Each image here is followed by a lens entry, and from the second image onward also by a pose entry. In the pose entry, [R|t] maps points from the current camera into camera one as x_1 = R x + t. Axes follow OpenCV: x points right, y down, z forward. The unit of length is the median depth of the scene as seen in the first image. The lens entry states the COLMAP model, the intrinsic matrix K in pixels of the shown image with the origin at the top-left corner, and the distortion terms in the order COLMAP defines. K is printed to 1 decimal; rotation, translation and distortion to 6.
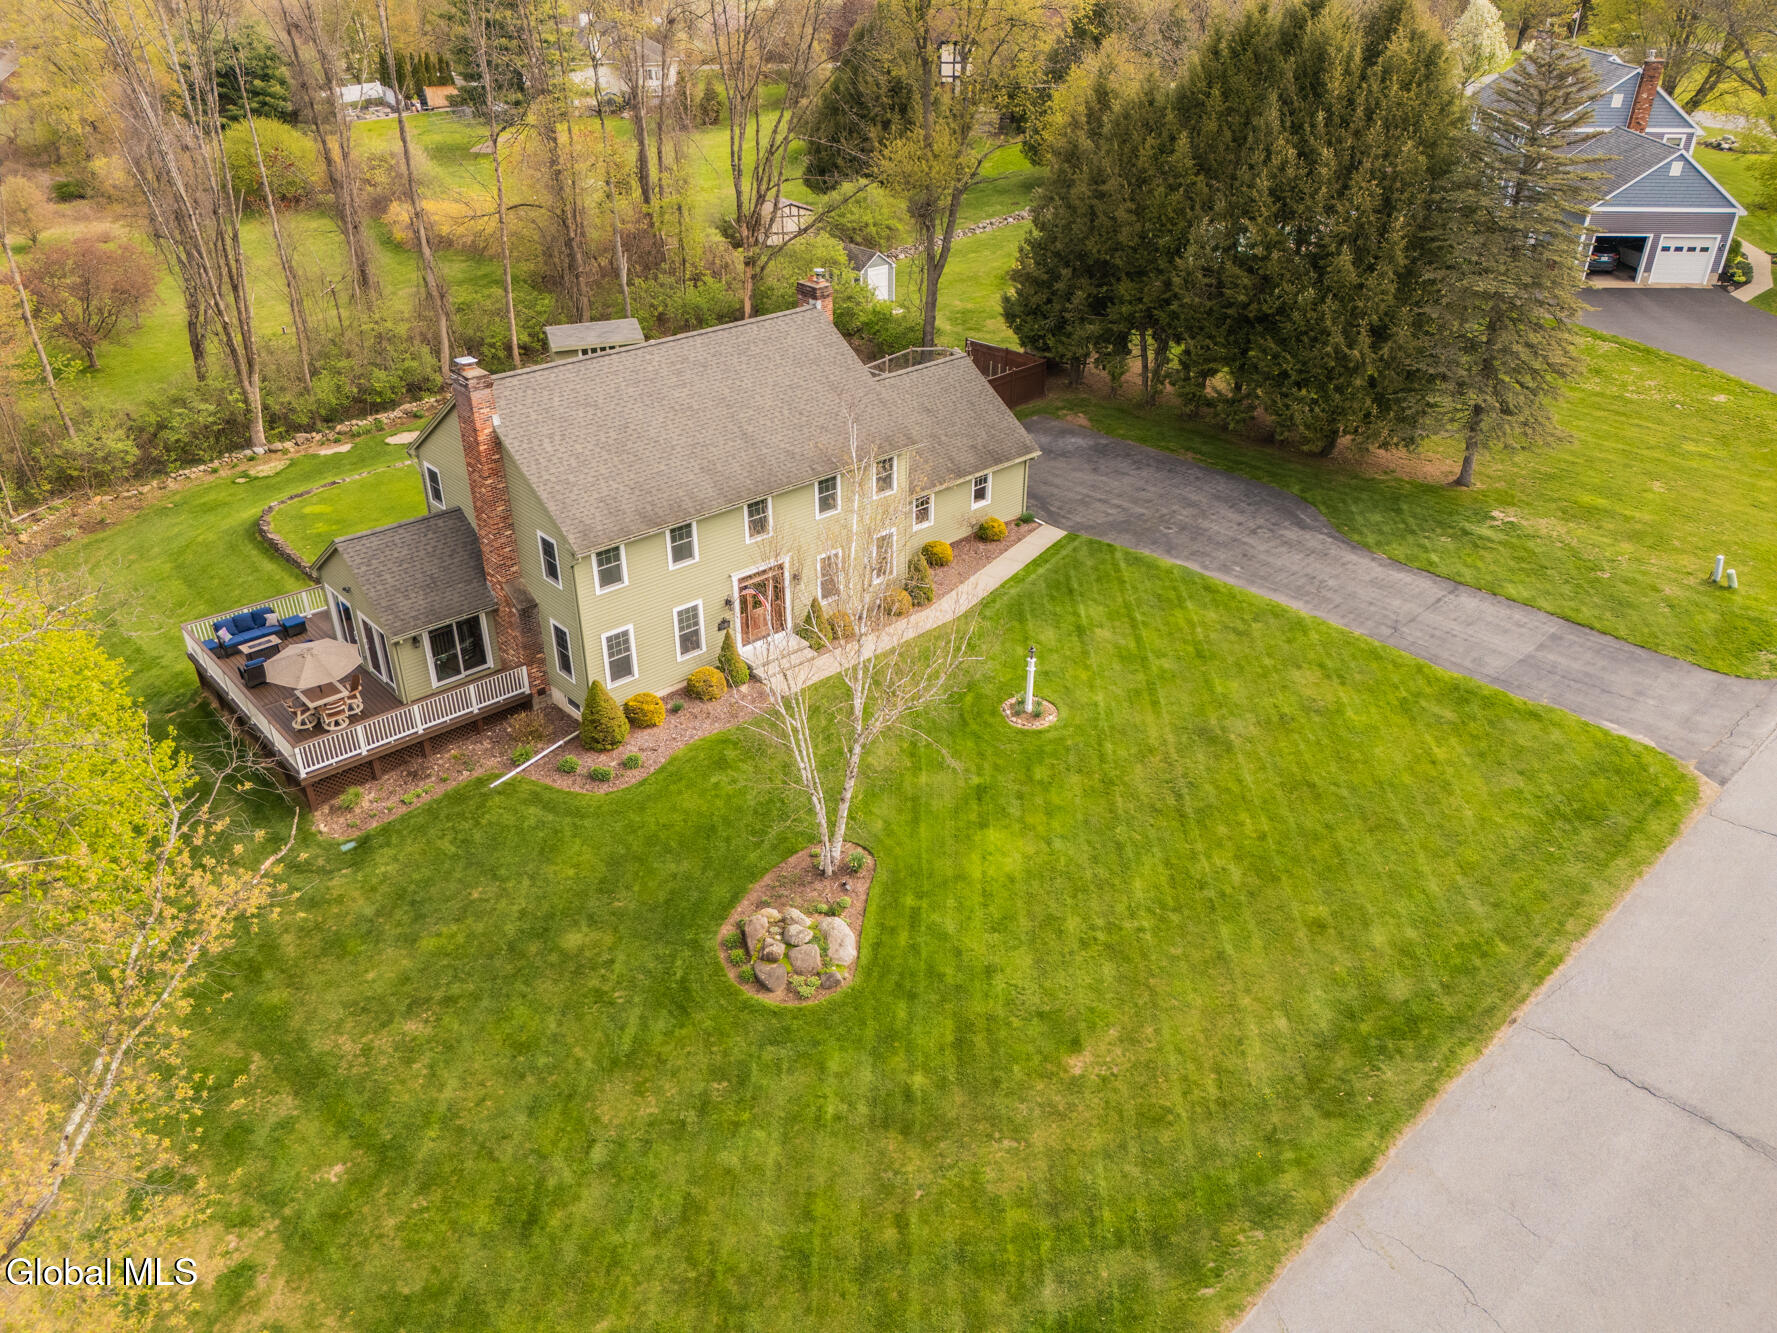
lens RADIAL K [[1308.7, 0, 889.9], [0, 1308.7, 658.7], [0, 0, 1]] dist [0.078527, -0.069127]
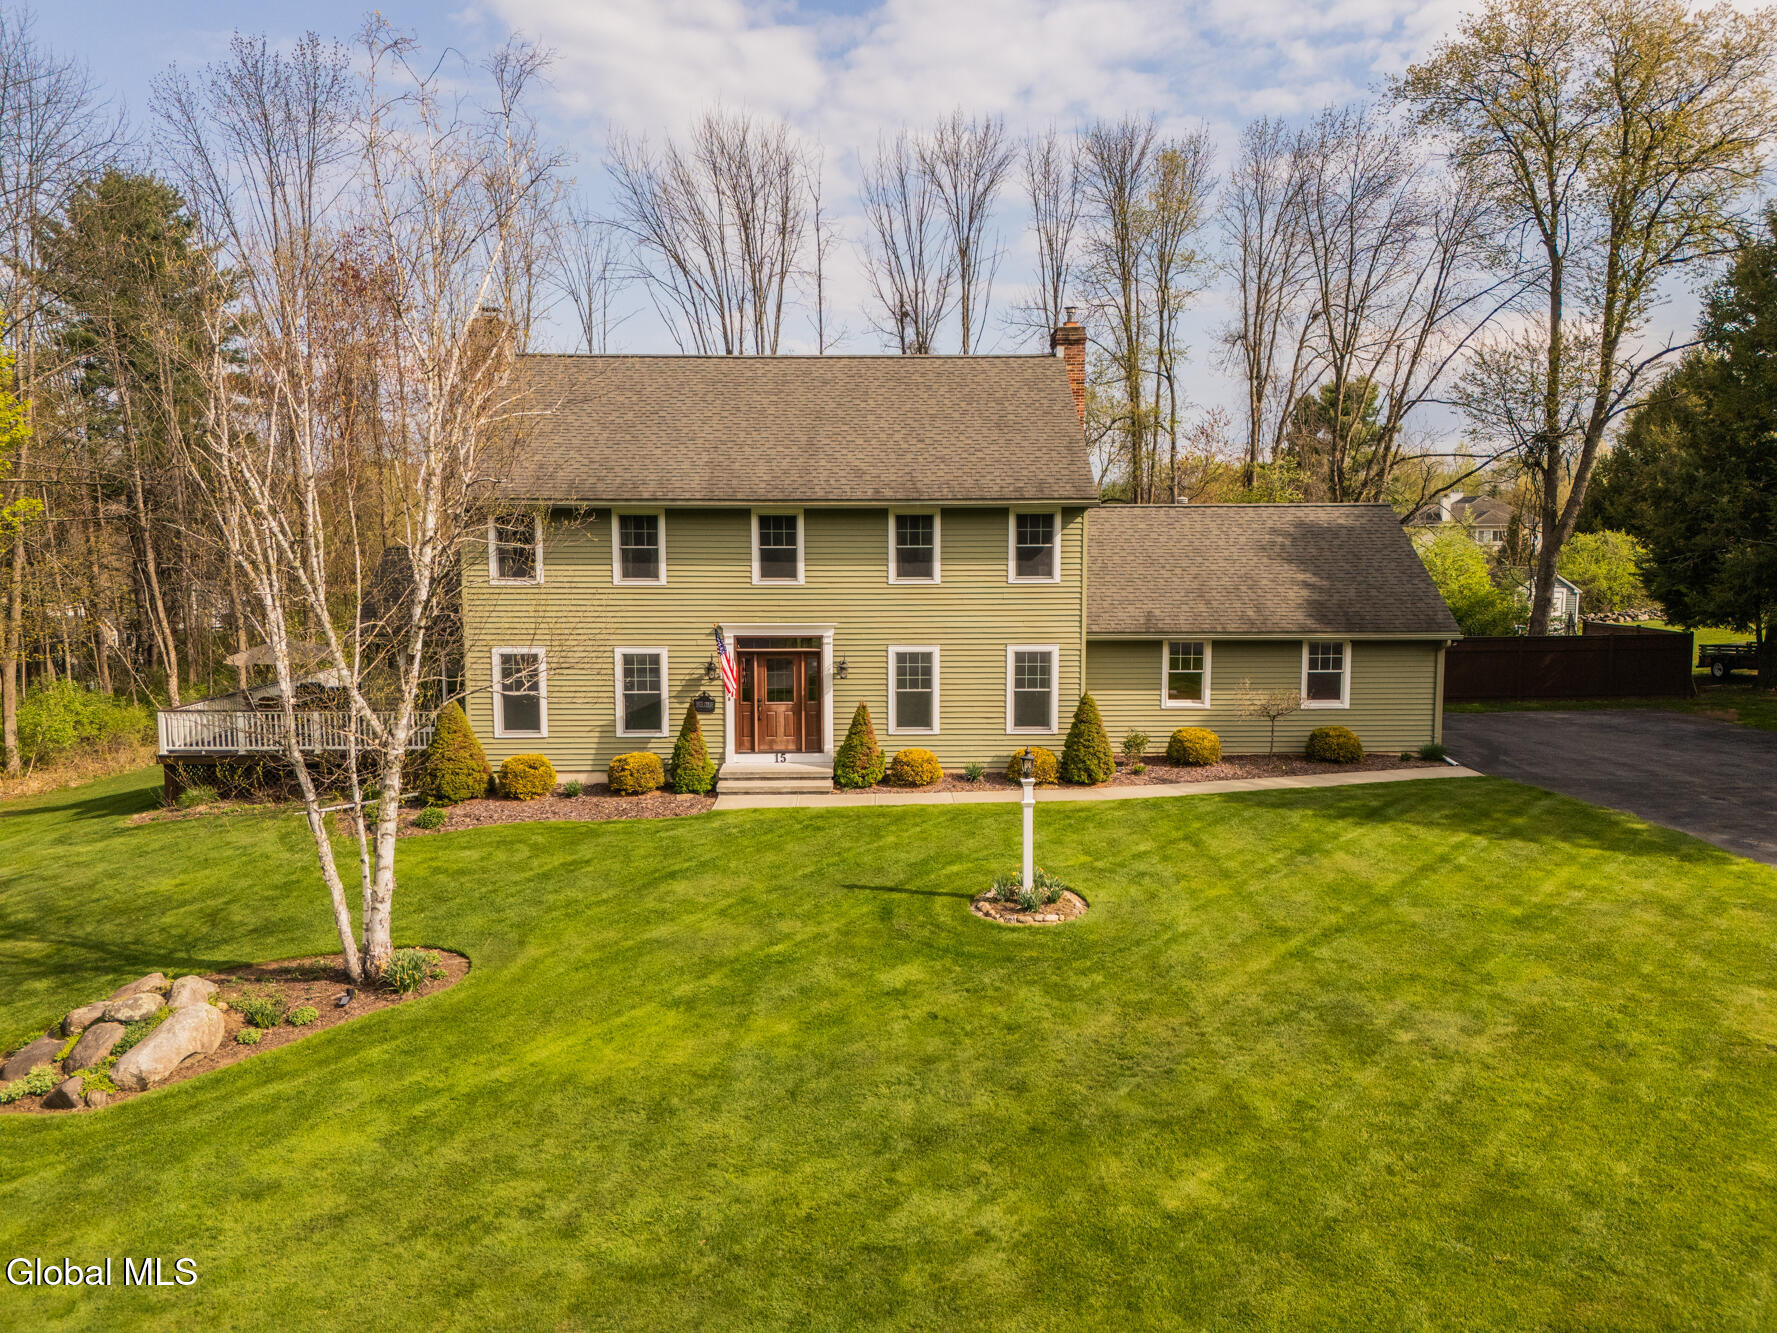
lens RADIAL K [[1298.3, 0, 888.5], [0, 1298.3, 666.5], [0, 0, 1]] dist [0.117010, -0.154847]
pose [[0.747554, 0.061170, -0.661378, 0.379246], [-0.321959, 0.904318, -0.280271, 0.112358], [0.580952, 0.422454, 0.695721, 0.600544]]
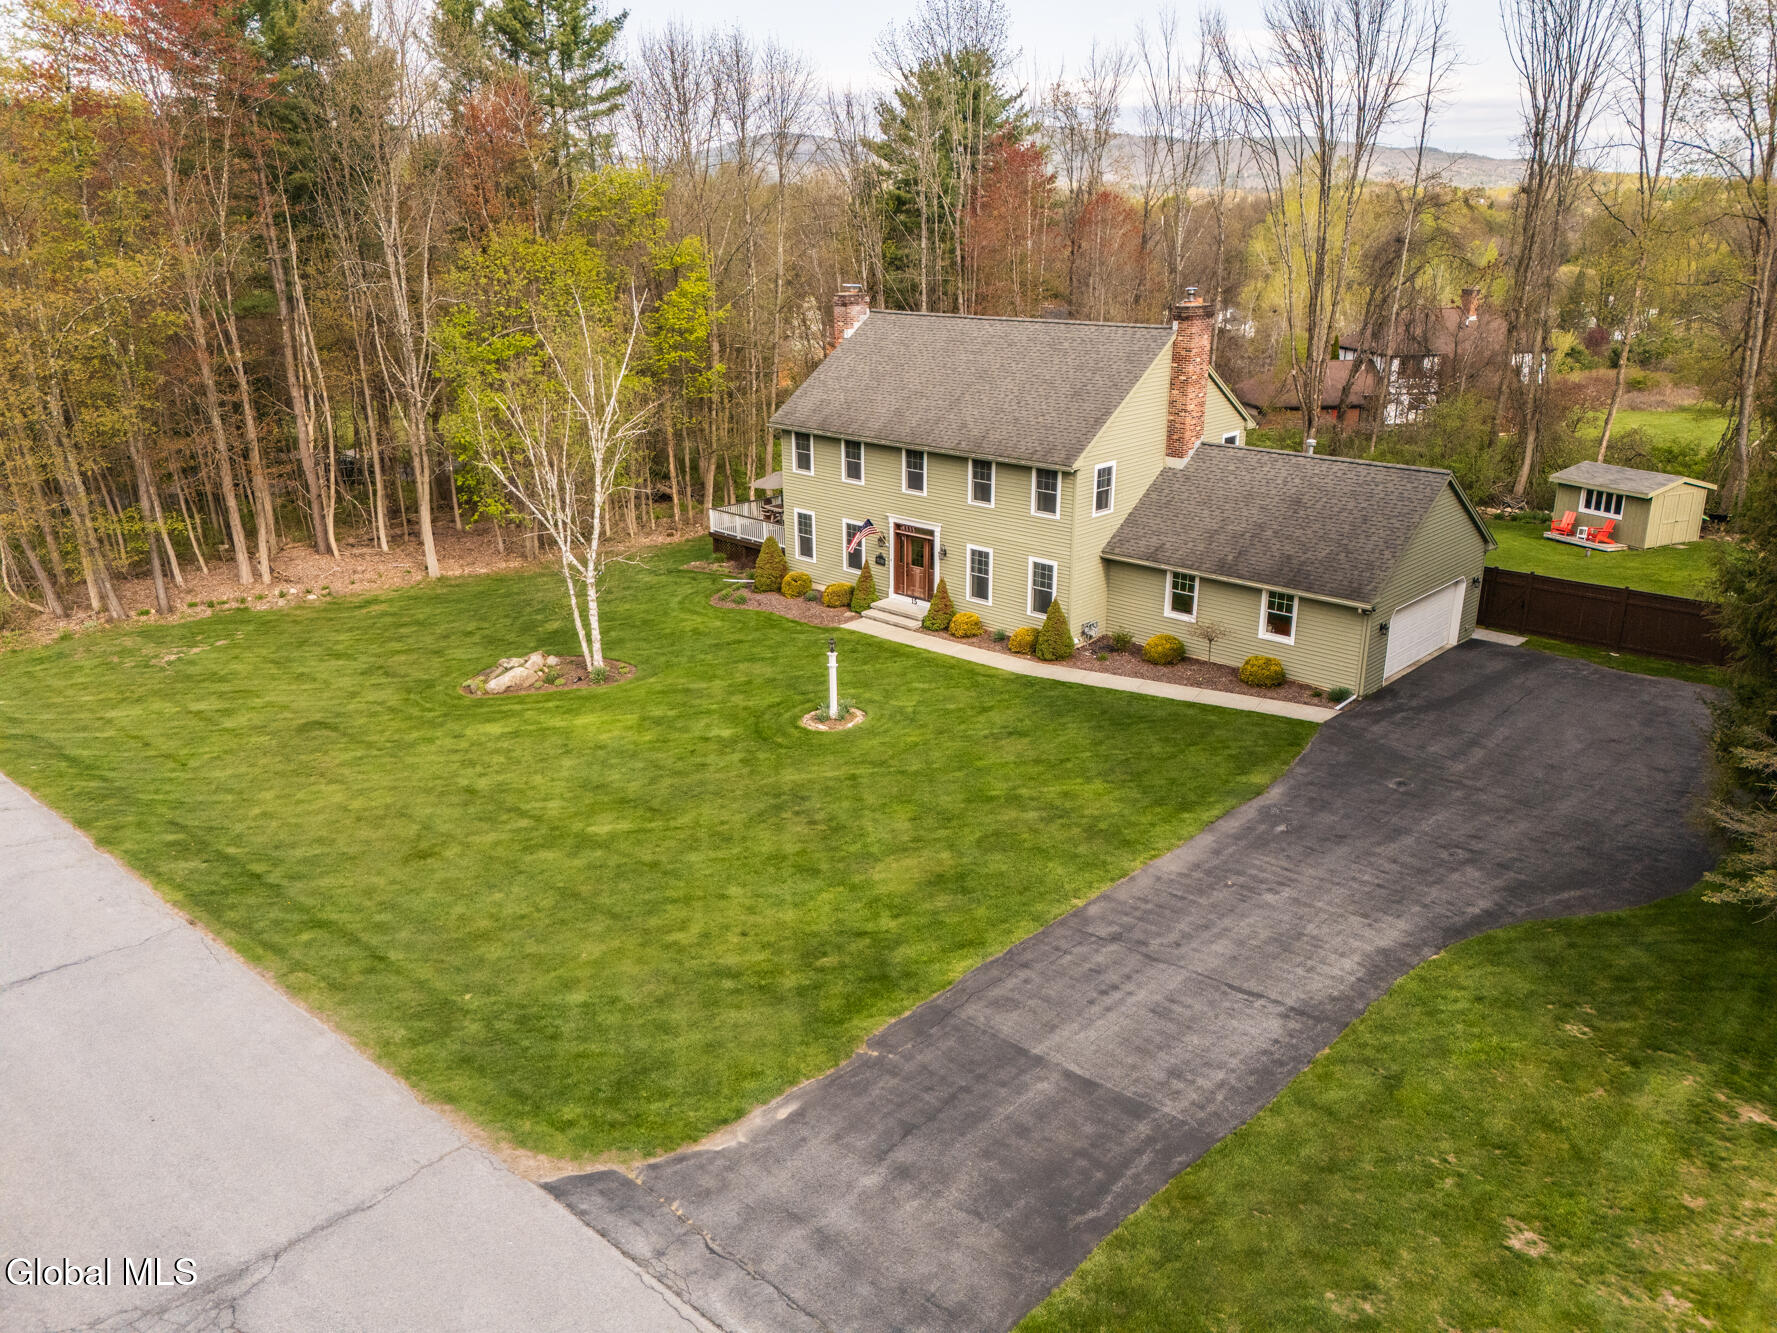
lens RADIAL K [[1298.3, 0, 888.5], [0, 1298.3, 666.5], [0, 0, 1]] dist [0.117010, -0.154847]
pose [[0.069043, 0.318681, -0.945344, 0.925090], [-0.487673, 0.837447, 0.246692, -0.222688], [0.870292, 0.443986, 0.213233, 0.830133]]
